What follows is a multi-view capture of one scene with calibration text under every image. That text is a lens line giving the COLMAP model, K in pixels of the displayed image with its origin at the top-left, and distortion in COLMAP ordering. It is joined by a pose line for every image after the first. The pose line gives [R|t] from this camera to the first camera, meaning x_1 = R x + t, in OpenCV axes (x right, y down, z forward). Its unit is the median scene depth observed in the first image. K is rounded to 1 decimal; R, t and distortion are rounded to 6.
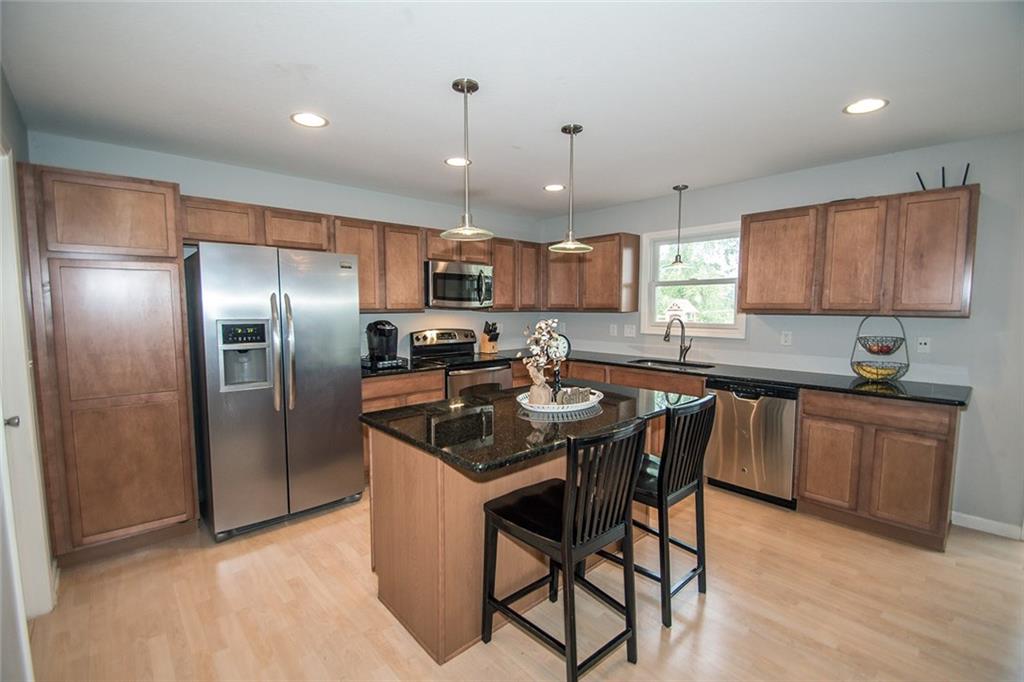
lens RADIAL K [[449.9, 0, 504.2], [0, 449.9, 343.3], [0, 0, 1]] dist [0.000972, -0.005504]
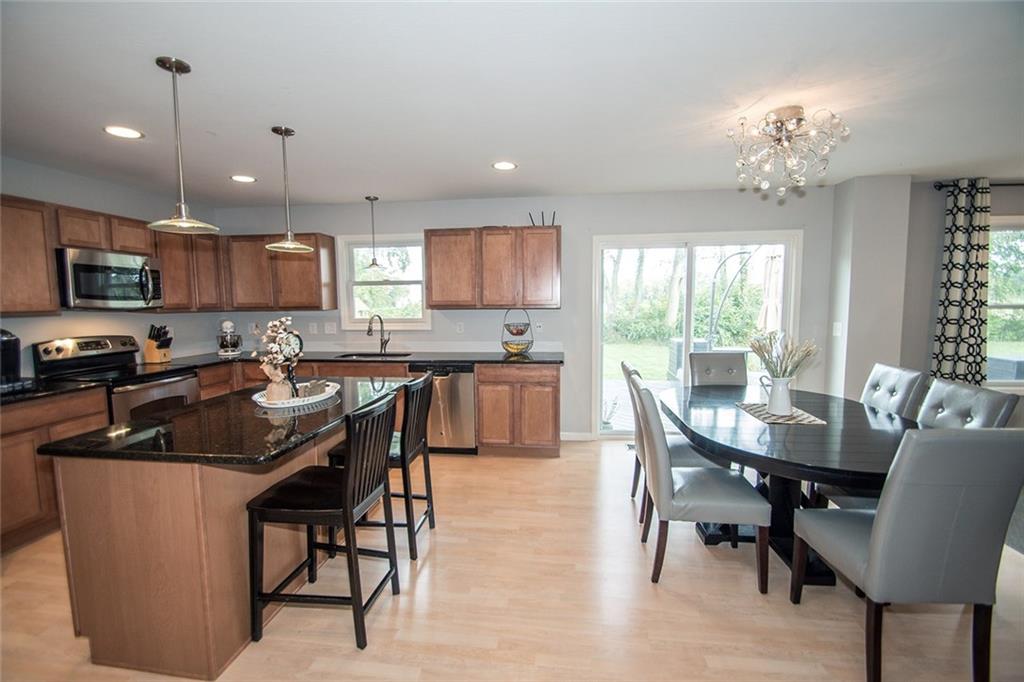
lens RADIAL K [[449.9, 0, 504.9], [0, 449.9, 343.9], [0, 0, 1]] dist [0.000972, -0.005504]
pose [[0.758286, -0.067525, 0.648415, -0.143445], [0.064530, 0.997511, 0.028415, 0.008158], [-0.648720, 0.020296, 0.760756, -0.083703]]
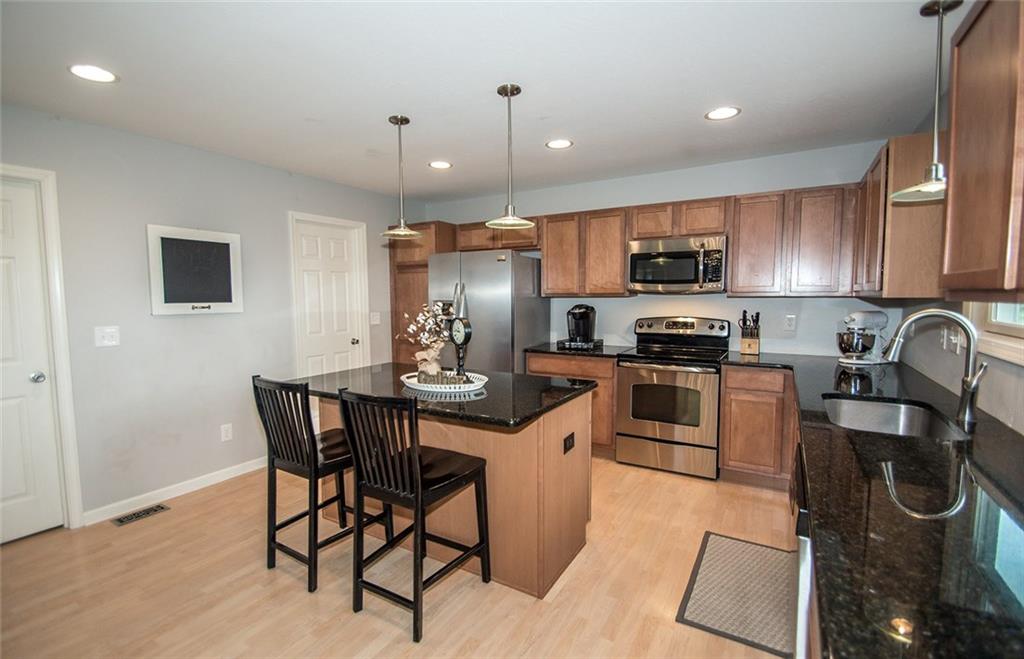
lens RADIAL K [[471.9, 0, 509.8], [0, 471.9, 327.8], [0, 0, 1]] dist [-0.001692, -0.000061]
pose [[0.304045, 0.063801, -0.950519, 1.213763], [-0.077482, 0.996105, 0.042077, -0.047503], [0.949502, 0.060855, 0.307804, 0.821344]]
